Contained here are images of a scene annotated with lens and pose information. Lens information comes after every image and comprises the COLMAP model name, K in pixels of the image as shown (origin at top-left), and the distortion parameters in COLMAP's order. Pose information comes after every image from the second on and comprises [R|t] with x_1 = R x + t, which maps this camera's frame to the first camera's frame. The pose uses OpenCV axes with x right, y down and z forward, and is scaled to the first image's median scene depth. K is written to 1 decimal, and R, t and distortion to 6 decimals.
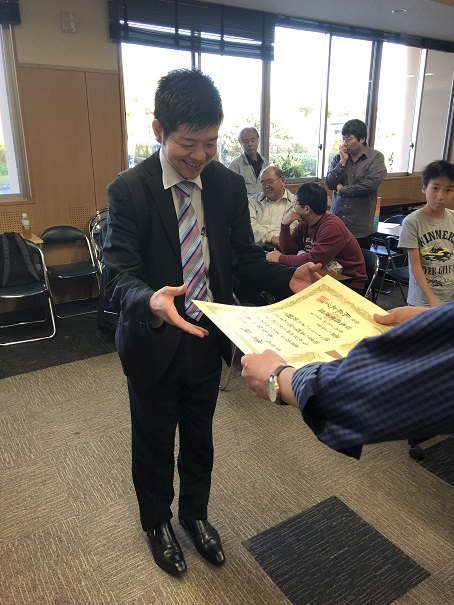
lens RADIAL K [[471.0, 0, 230.9], [0, 471.0, 303.8], [0, 0, 1]] dist [0.002021, 0.004882]
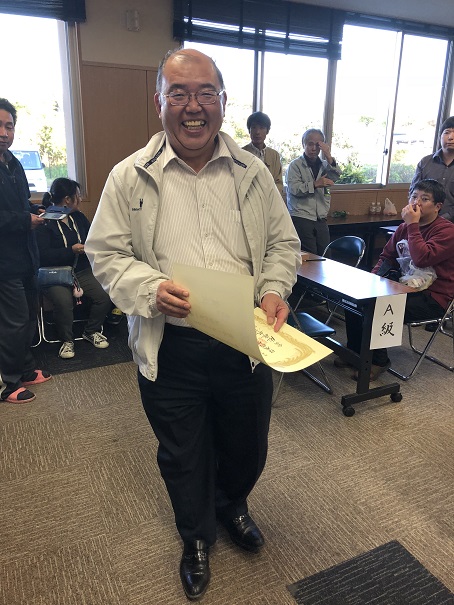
lens RADIAL K [[470.5, 0, 227.0], [0, 470.5, 302.5], [0, 0, 1]] dist [0.002680, -0.006453]
pose [[0.992287, 0.049173, -0.113787, -0.009568], [-0.051339, 0.998550, -0.016177, 0.001198], [0.112827, 0.021894, 0.993373, 0.083899]]
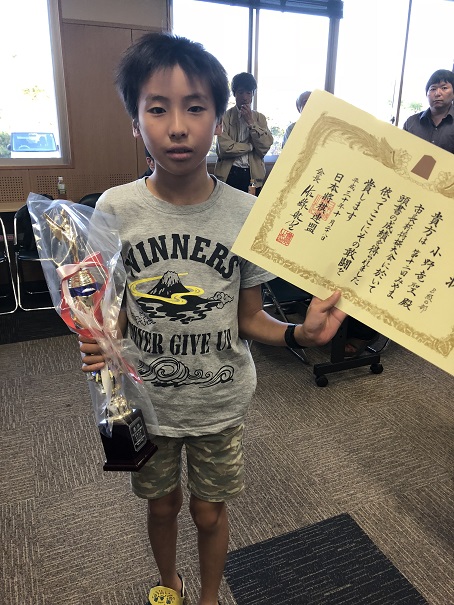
lens RADIAL K [[471.0, 0, 230.9], [0, 471.0, 303.8], [0, 0, 1]] dist [0.002021, 0.004882]
pose [[0.985936, 0.063468, -0.154602, 0.110527], [-0.062171, 0.997978, 0.013216, 0.051444], [0.155128, -0.003418, 0.987888, 0.166807]]
